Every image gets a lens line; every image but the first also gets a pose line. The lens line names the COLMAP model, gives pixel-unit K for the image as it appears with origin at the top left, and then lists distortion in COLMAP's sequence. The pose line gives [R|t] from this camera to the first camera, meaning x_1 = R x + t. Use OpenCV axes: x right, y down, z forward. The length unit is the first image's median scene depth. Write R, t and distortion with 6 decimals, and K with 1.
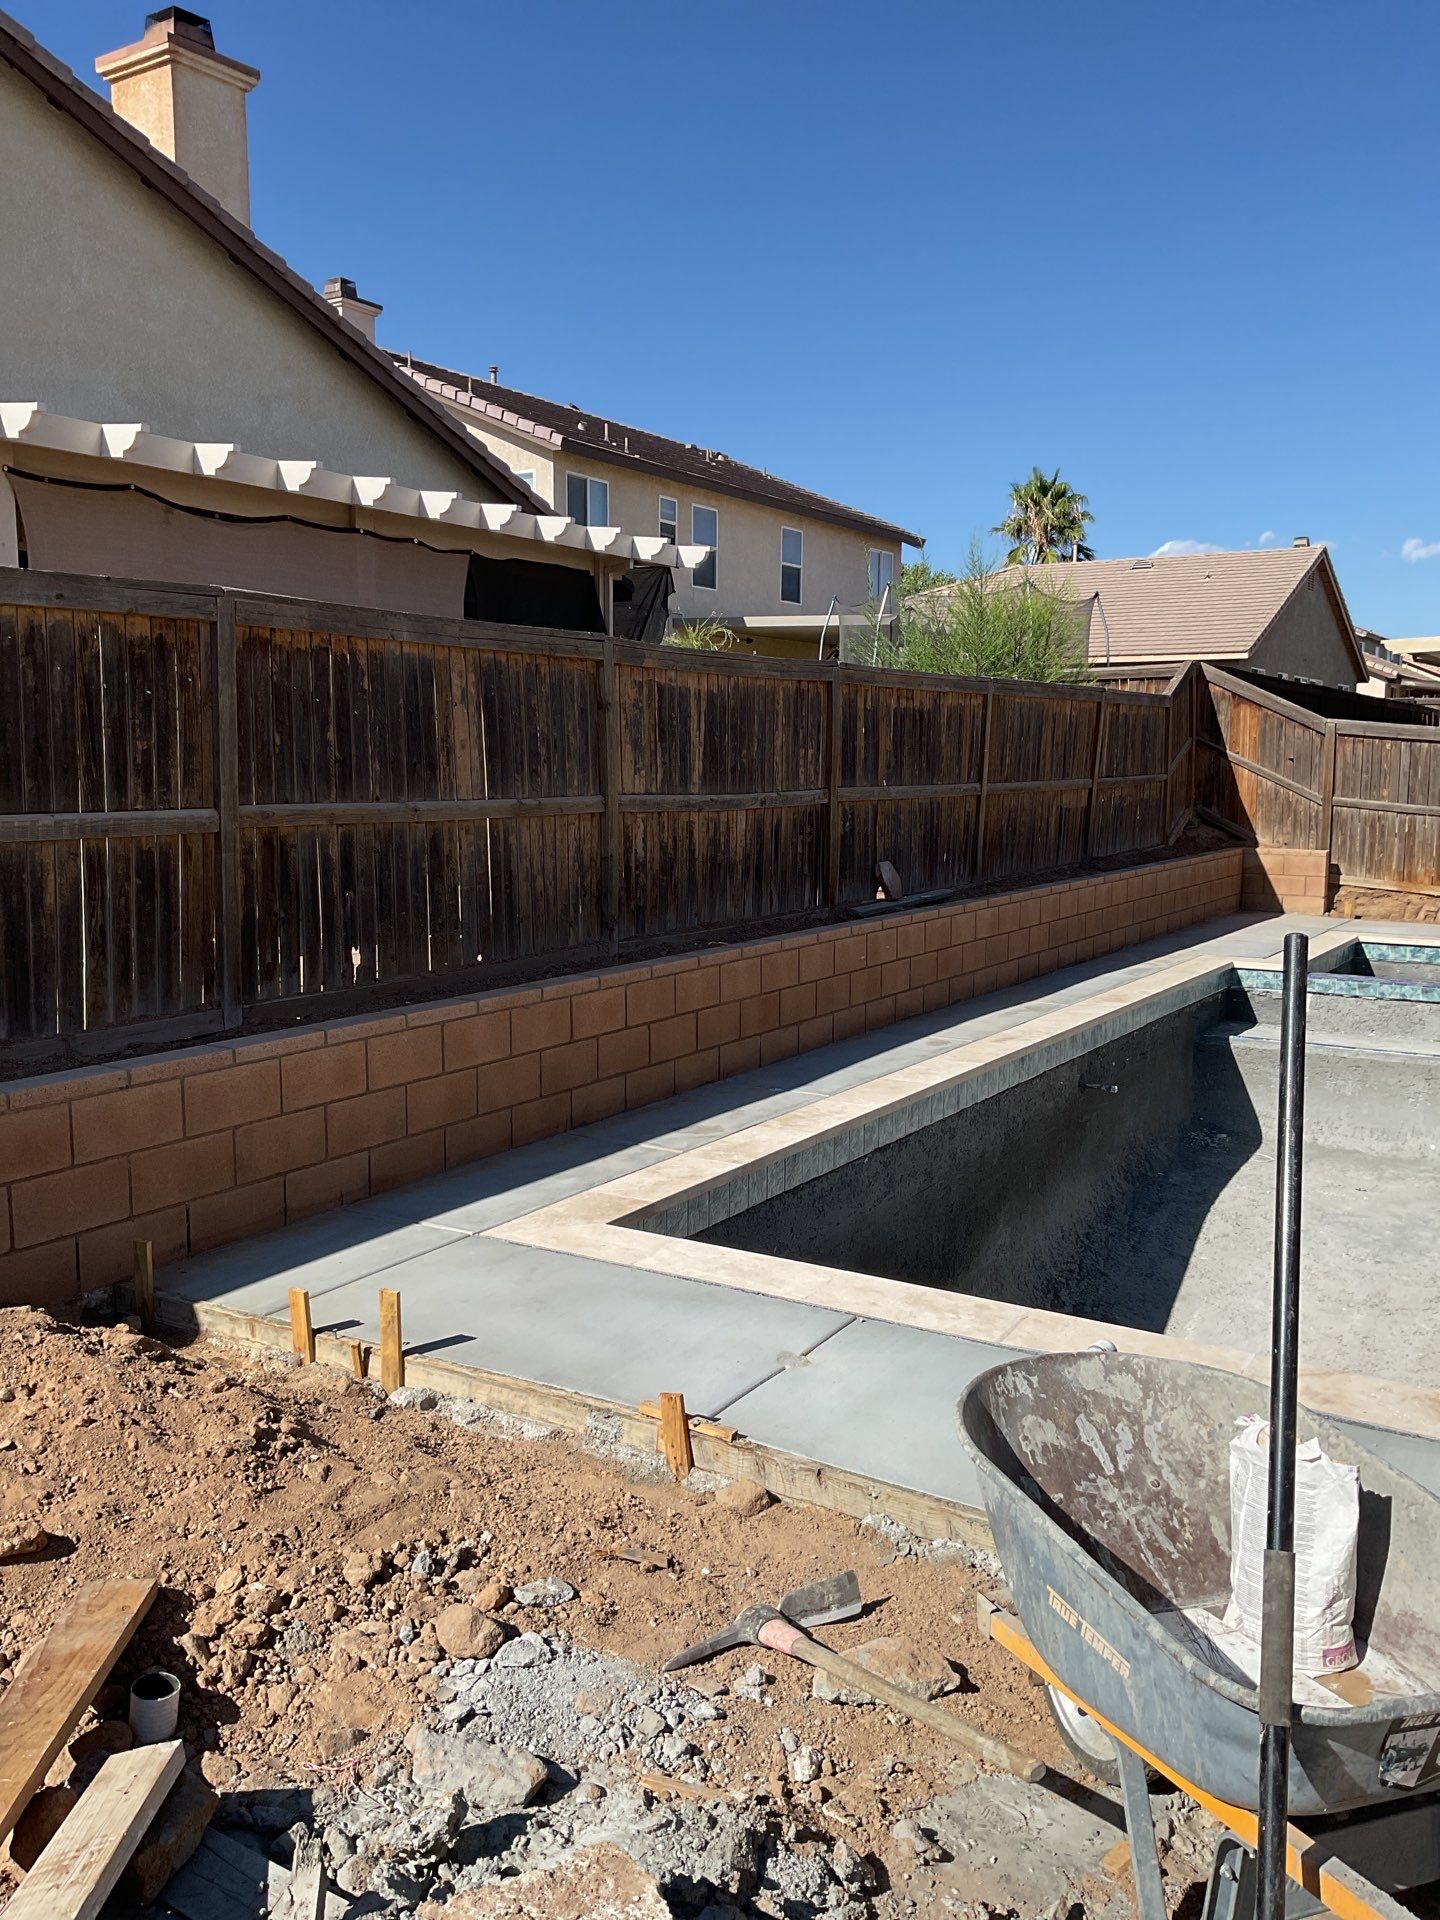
lens RADIAL K [[1589.4, 0, 726.2], [0, 1589.4, 936.3], [0, 0, 1]] dist [0.043888, -0.076039]
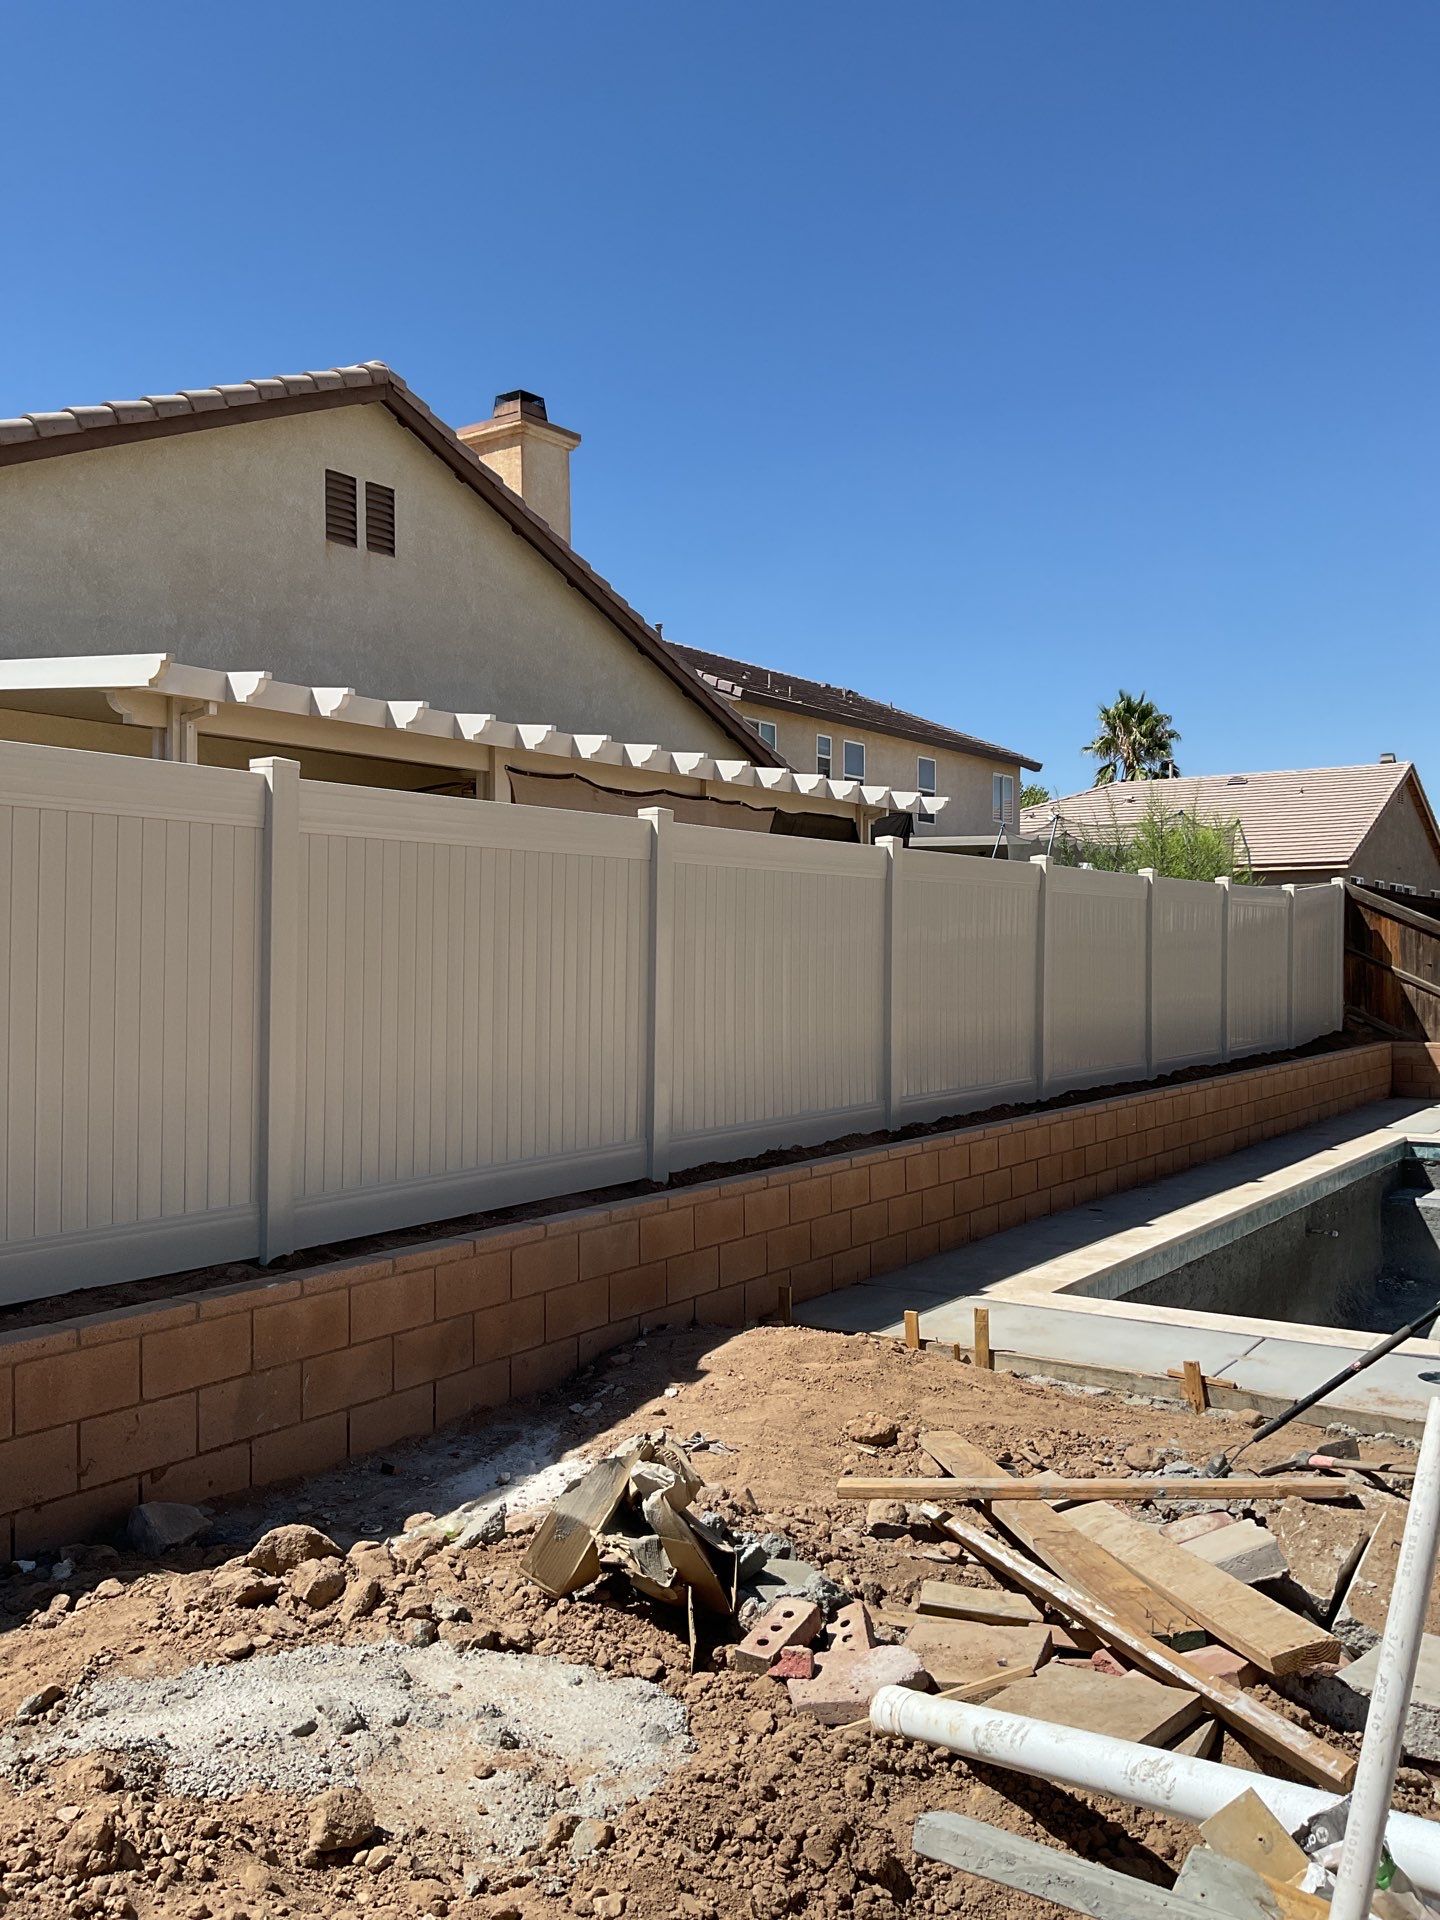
lens RADIAL K [[1589.4, 0, 711.9], [0, 1589.4, 945.4], [0, 0, 1]] dist [0.043888, -0.076039]
pose [[0.998694, -0.009119, -0.050272, -0.183234], [0.002901, 0.992476, -0.122408, 0.025724], [0.051010, 0.122102, 0.991206, -0.298401]]
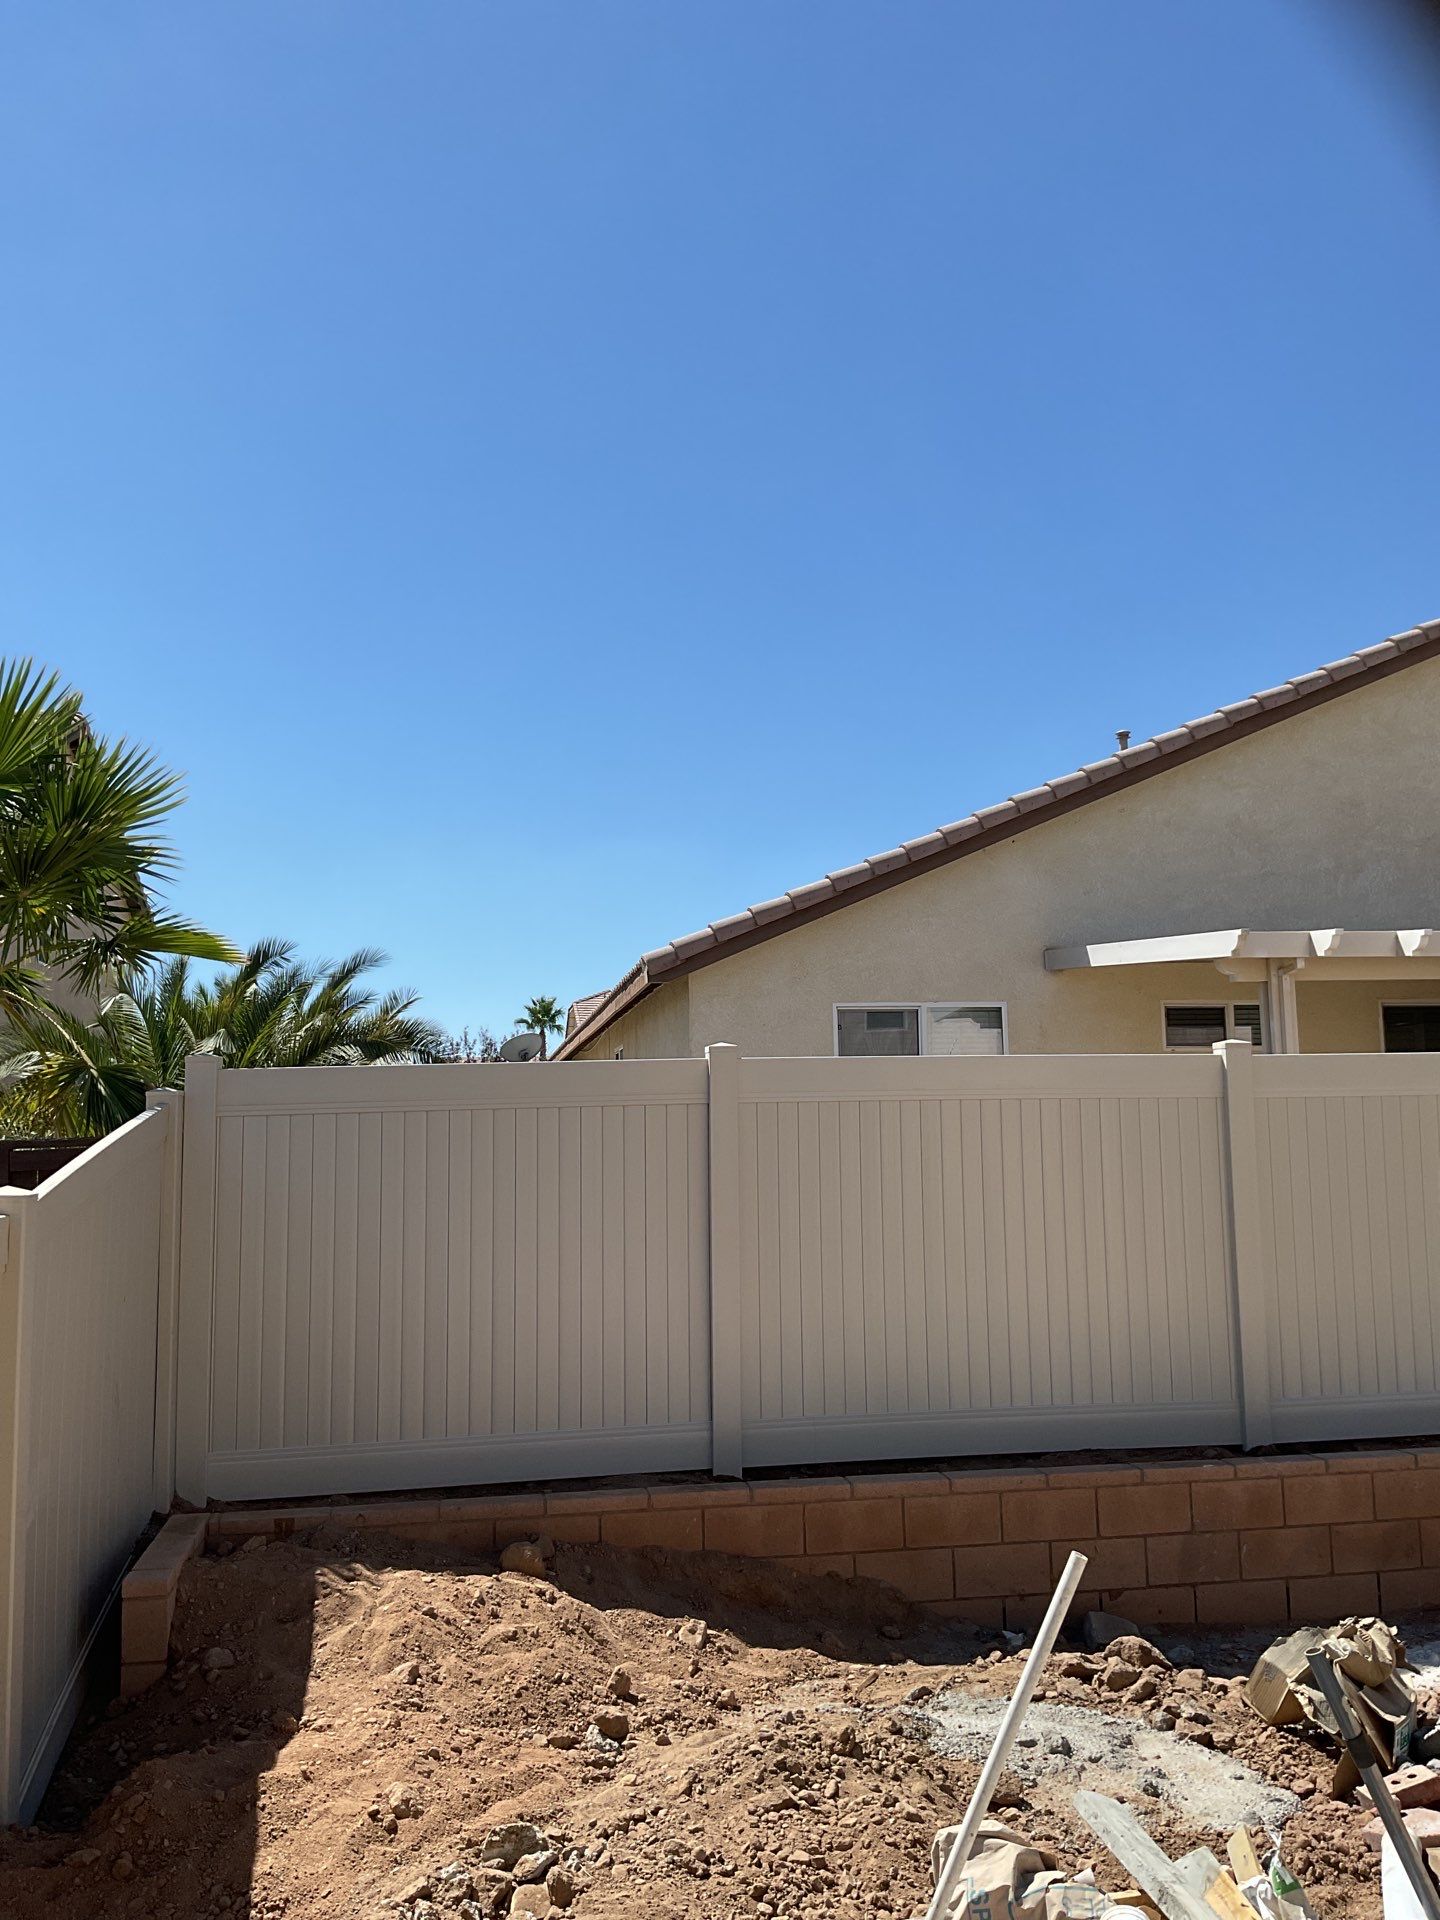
lens RADIAL K [[1589.4, 0, 726.5], [0, 1589.4, 963.9], [0, 0, 1]] dist [0.043888, -0.076039]
pose [[0.652260, -0.101642, -0.751149, 0.050557], [-0.064823, 0.979858, -0.188880, 0.004135], [0.755218, 0.171890, 0.632534, -0.393842]]
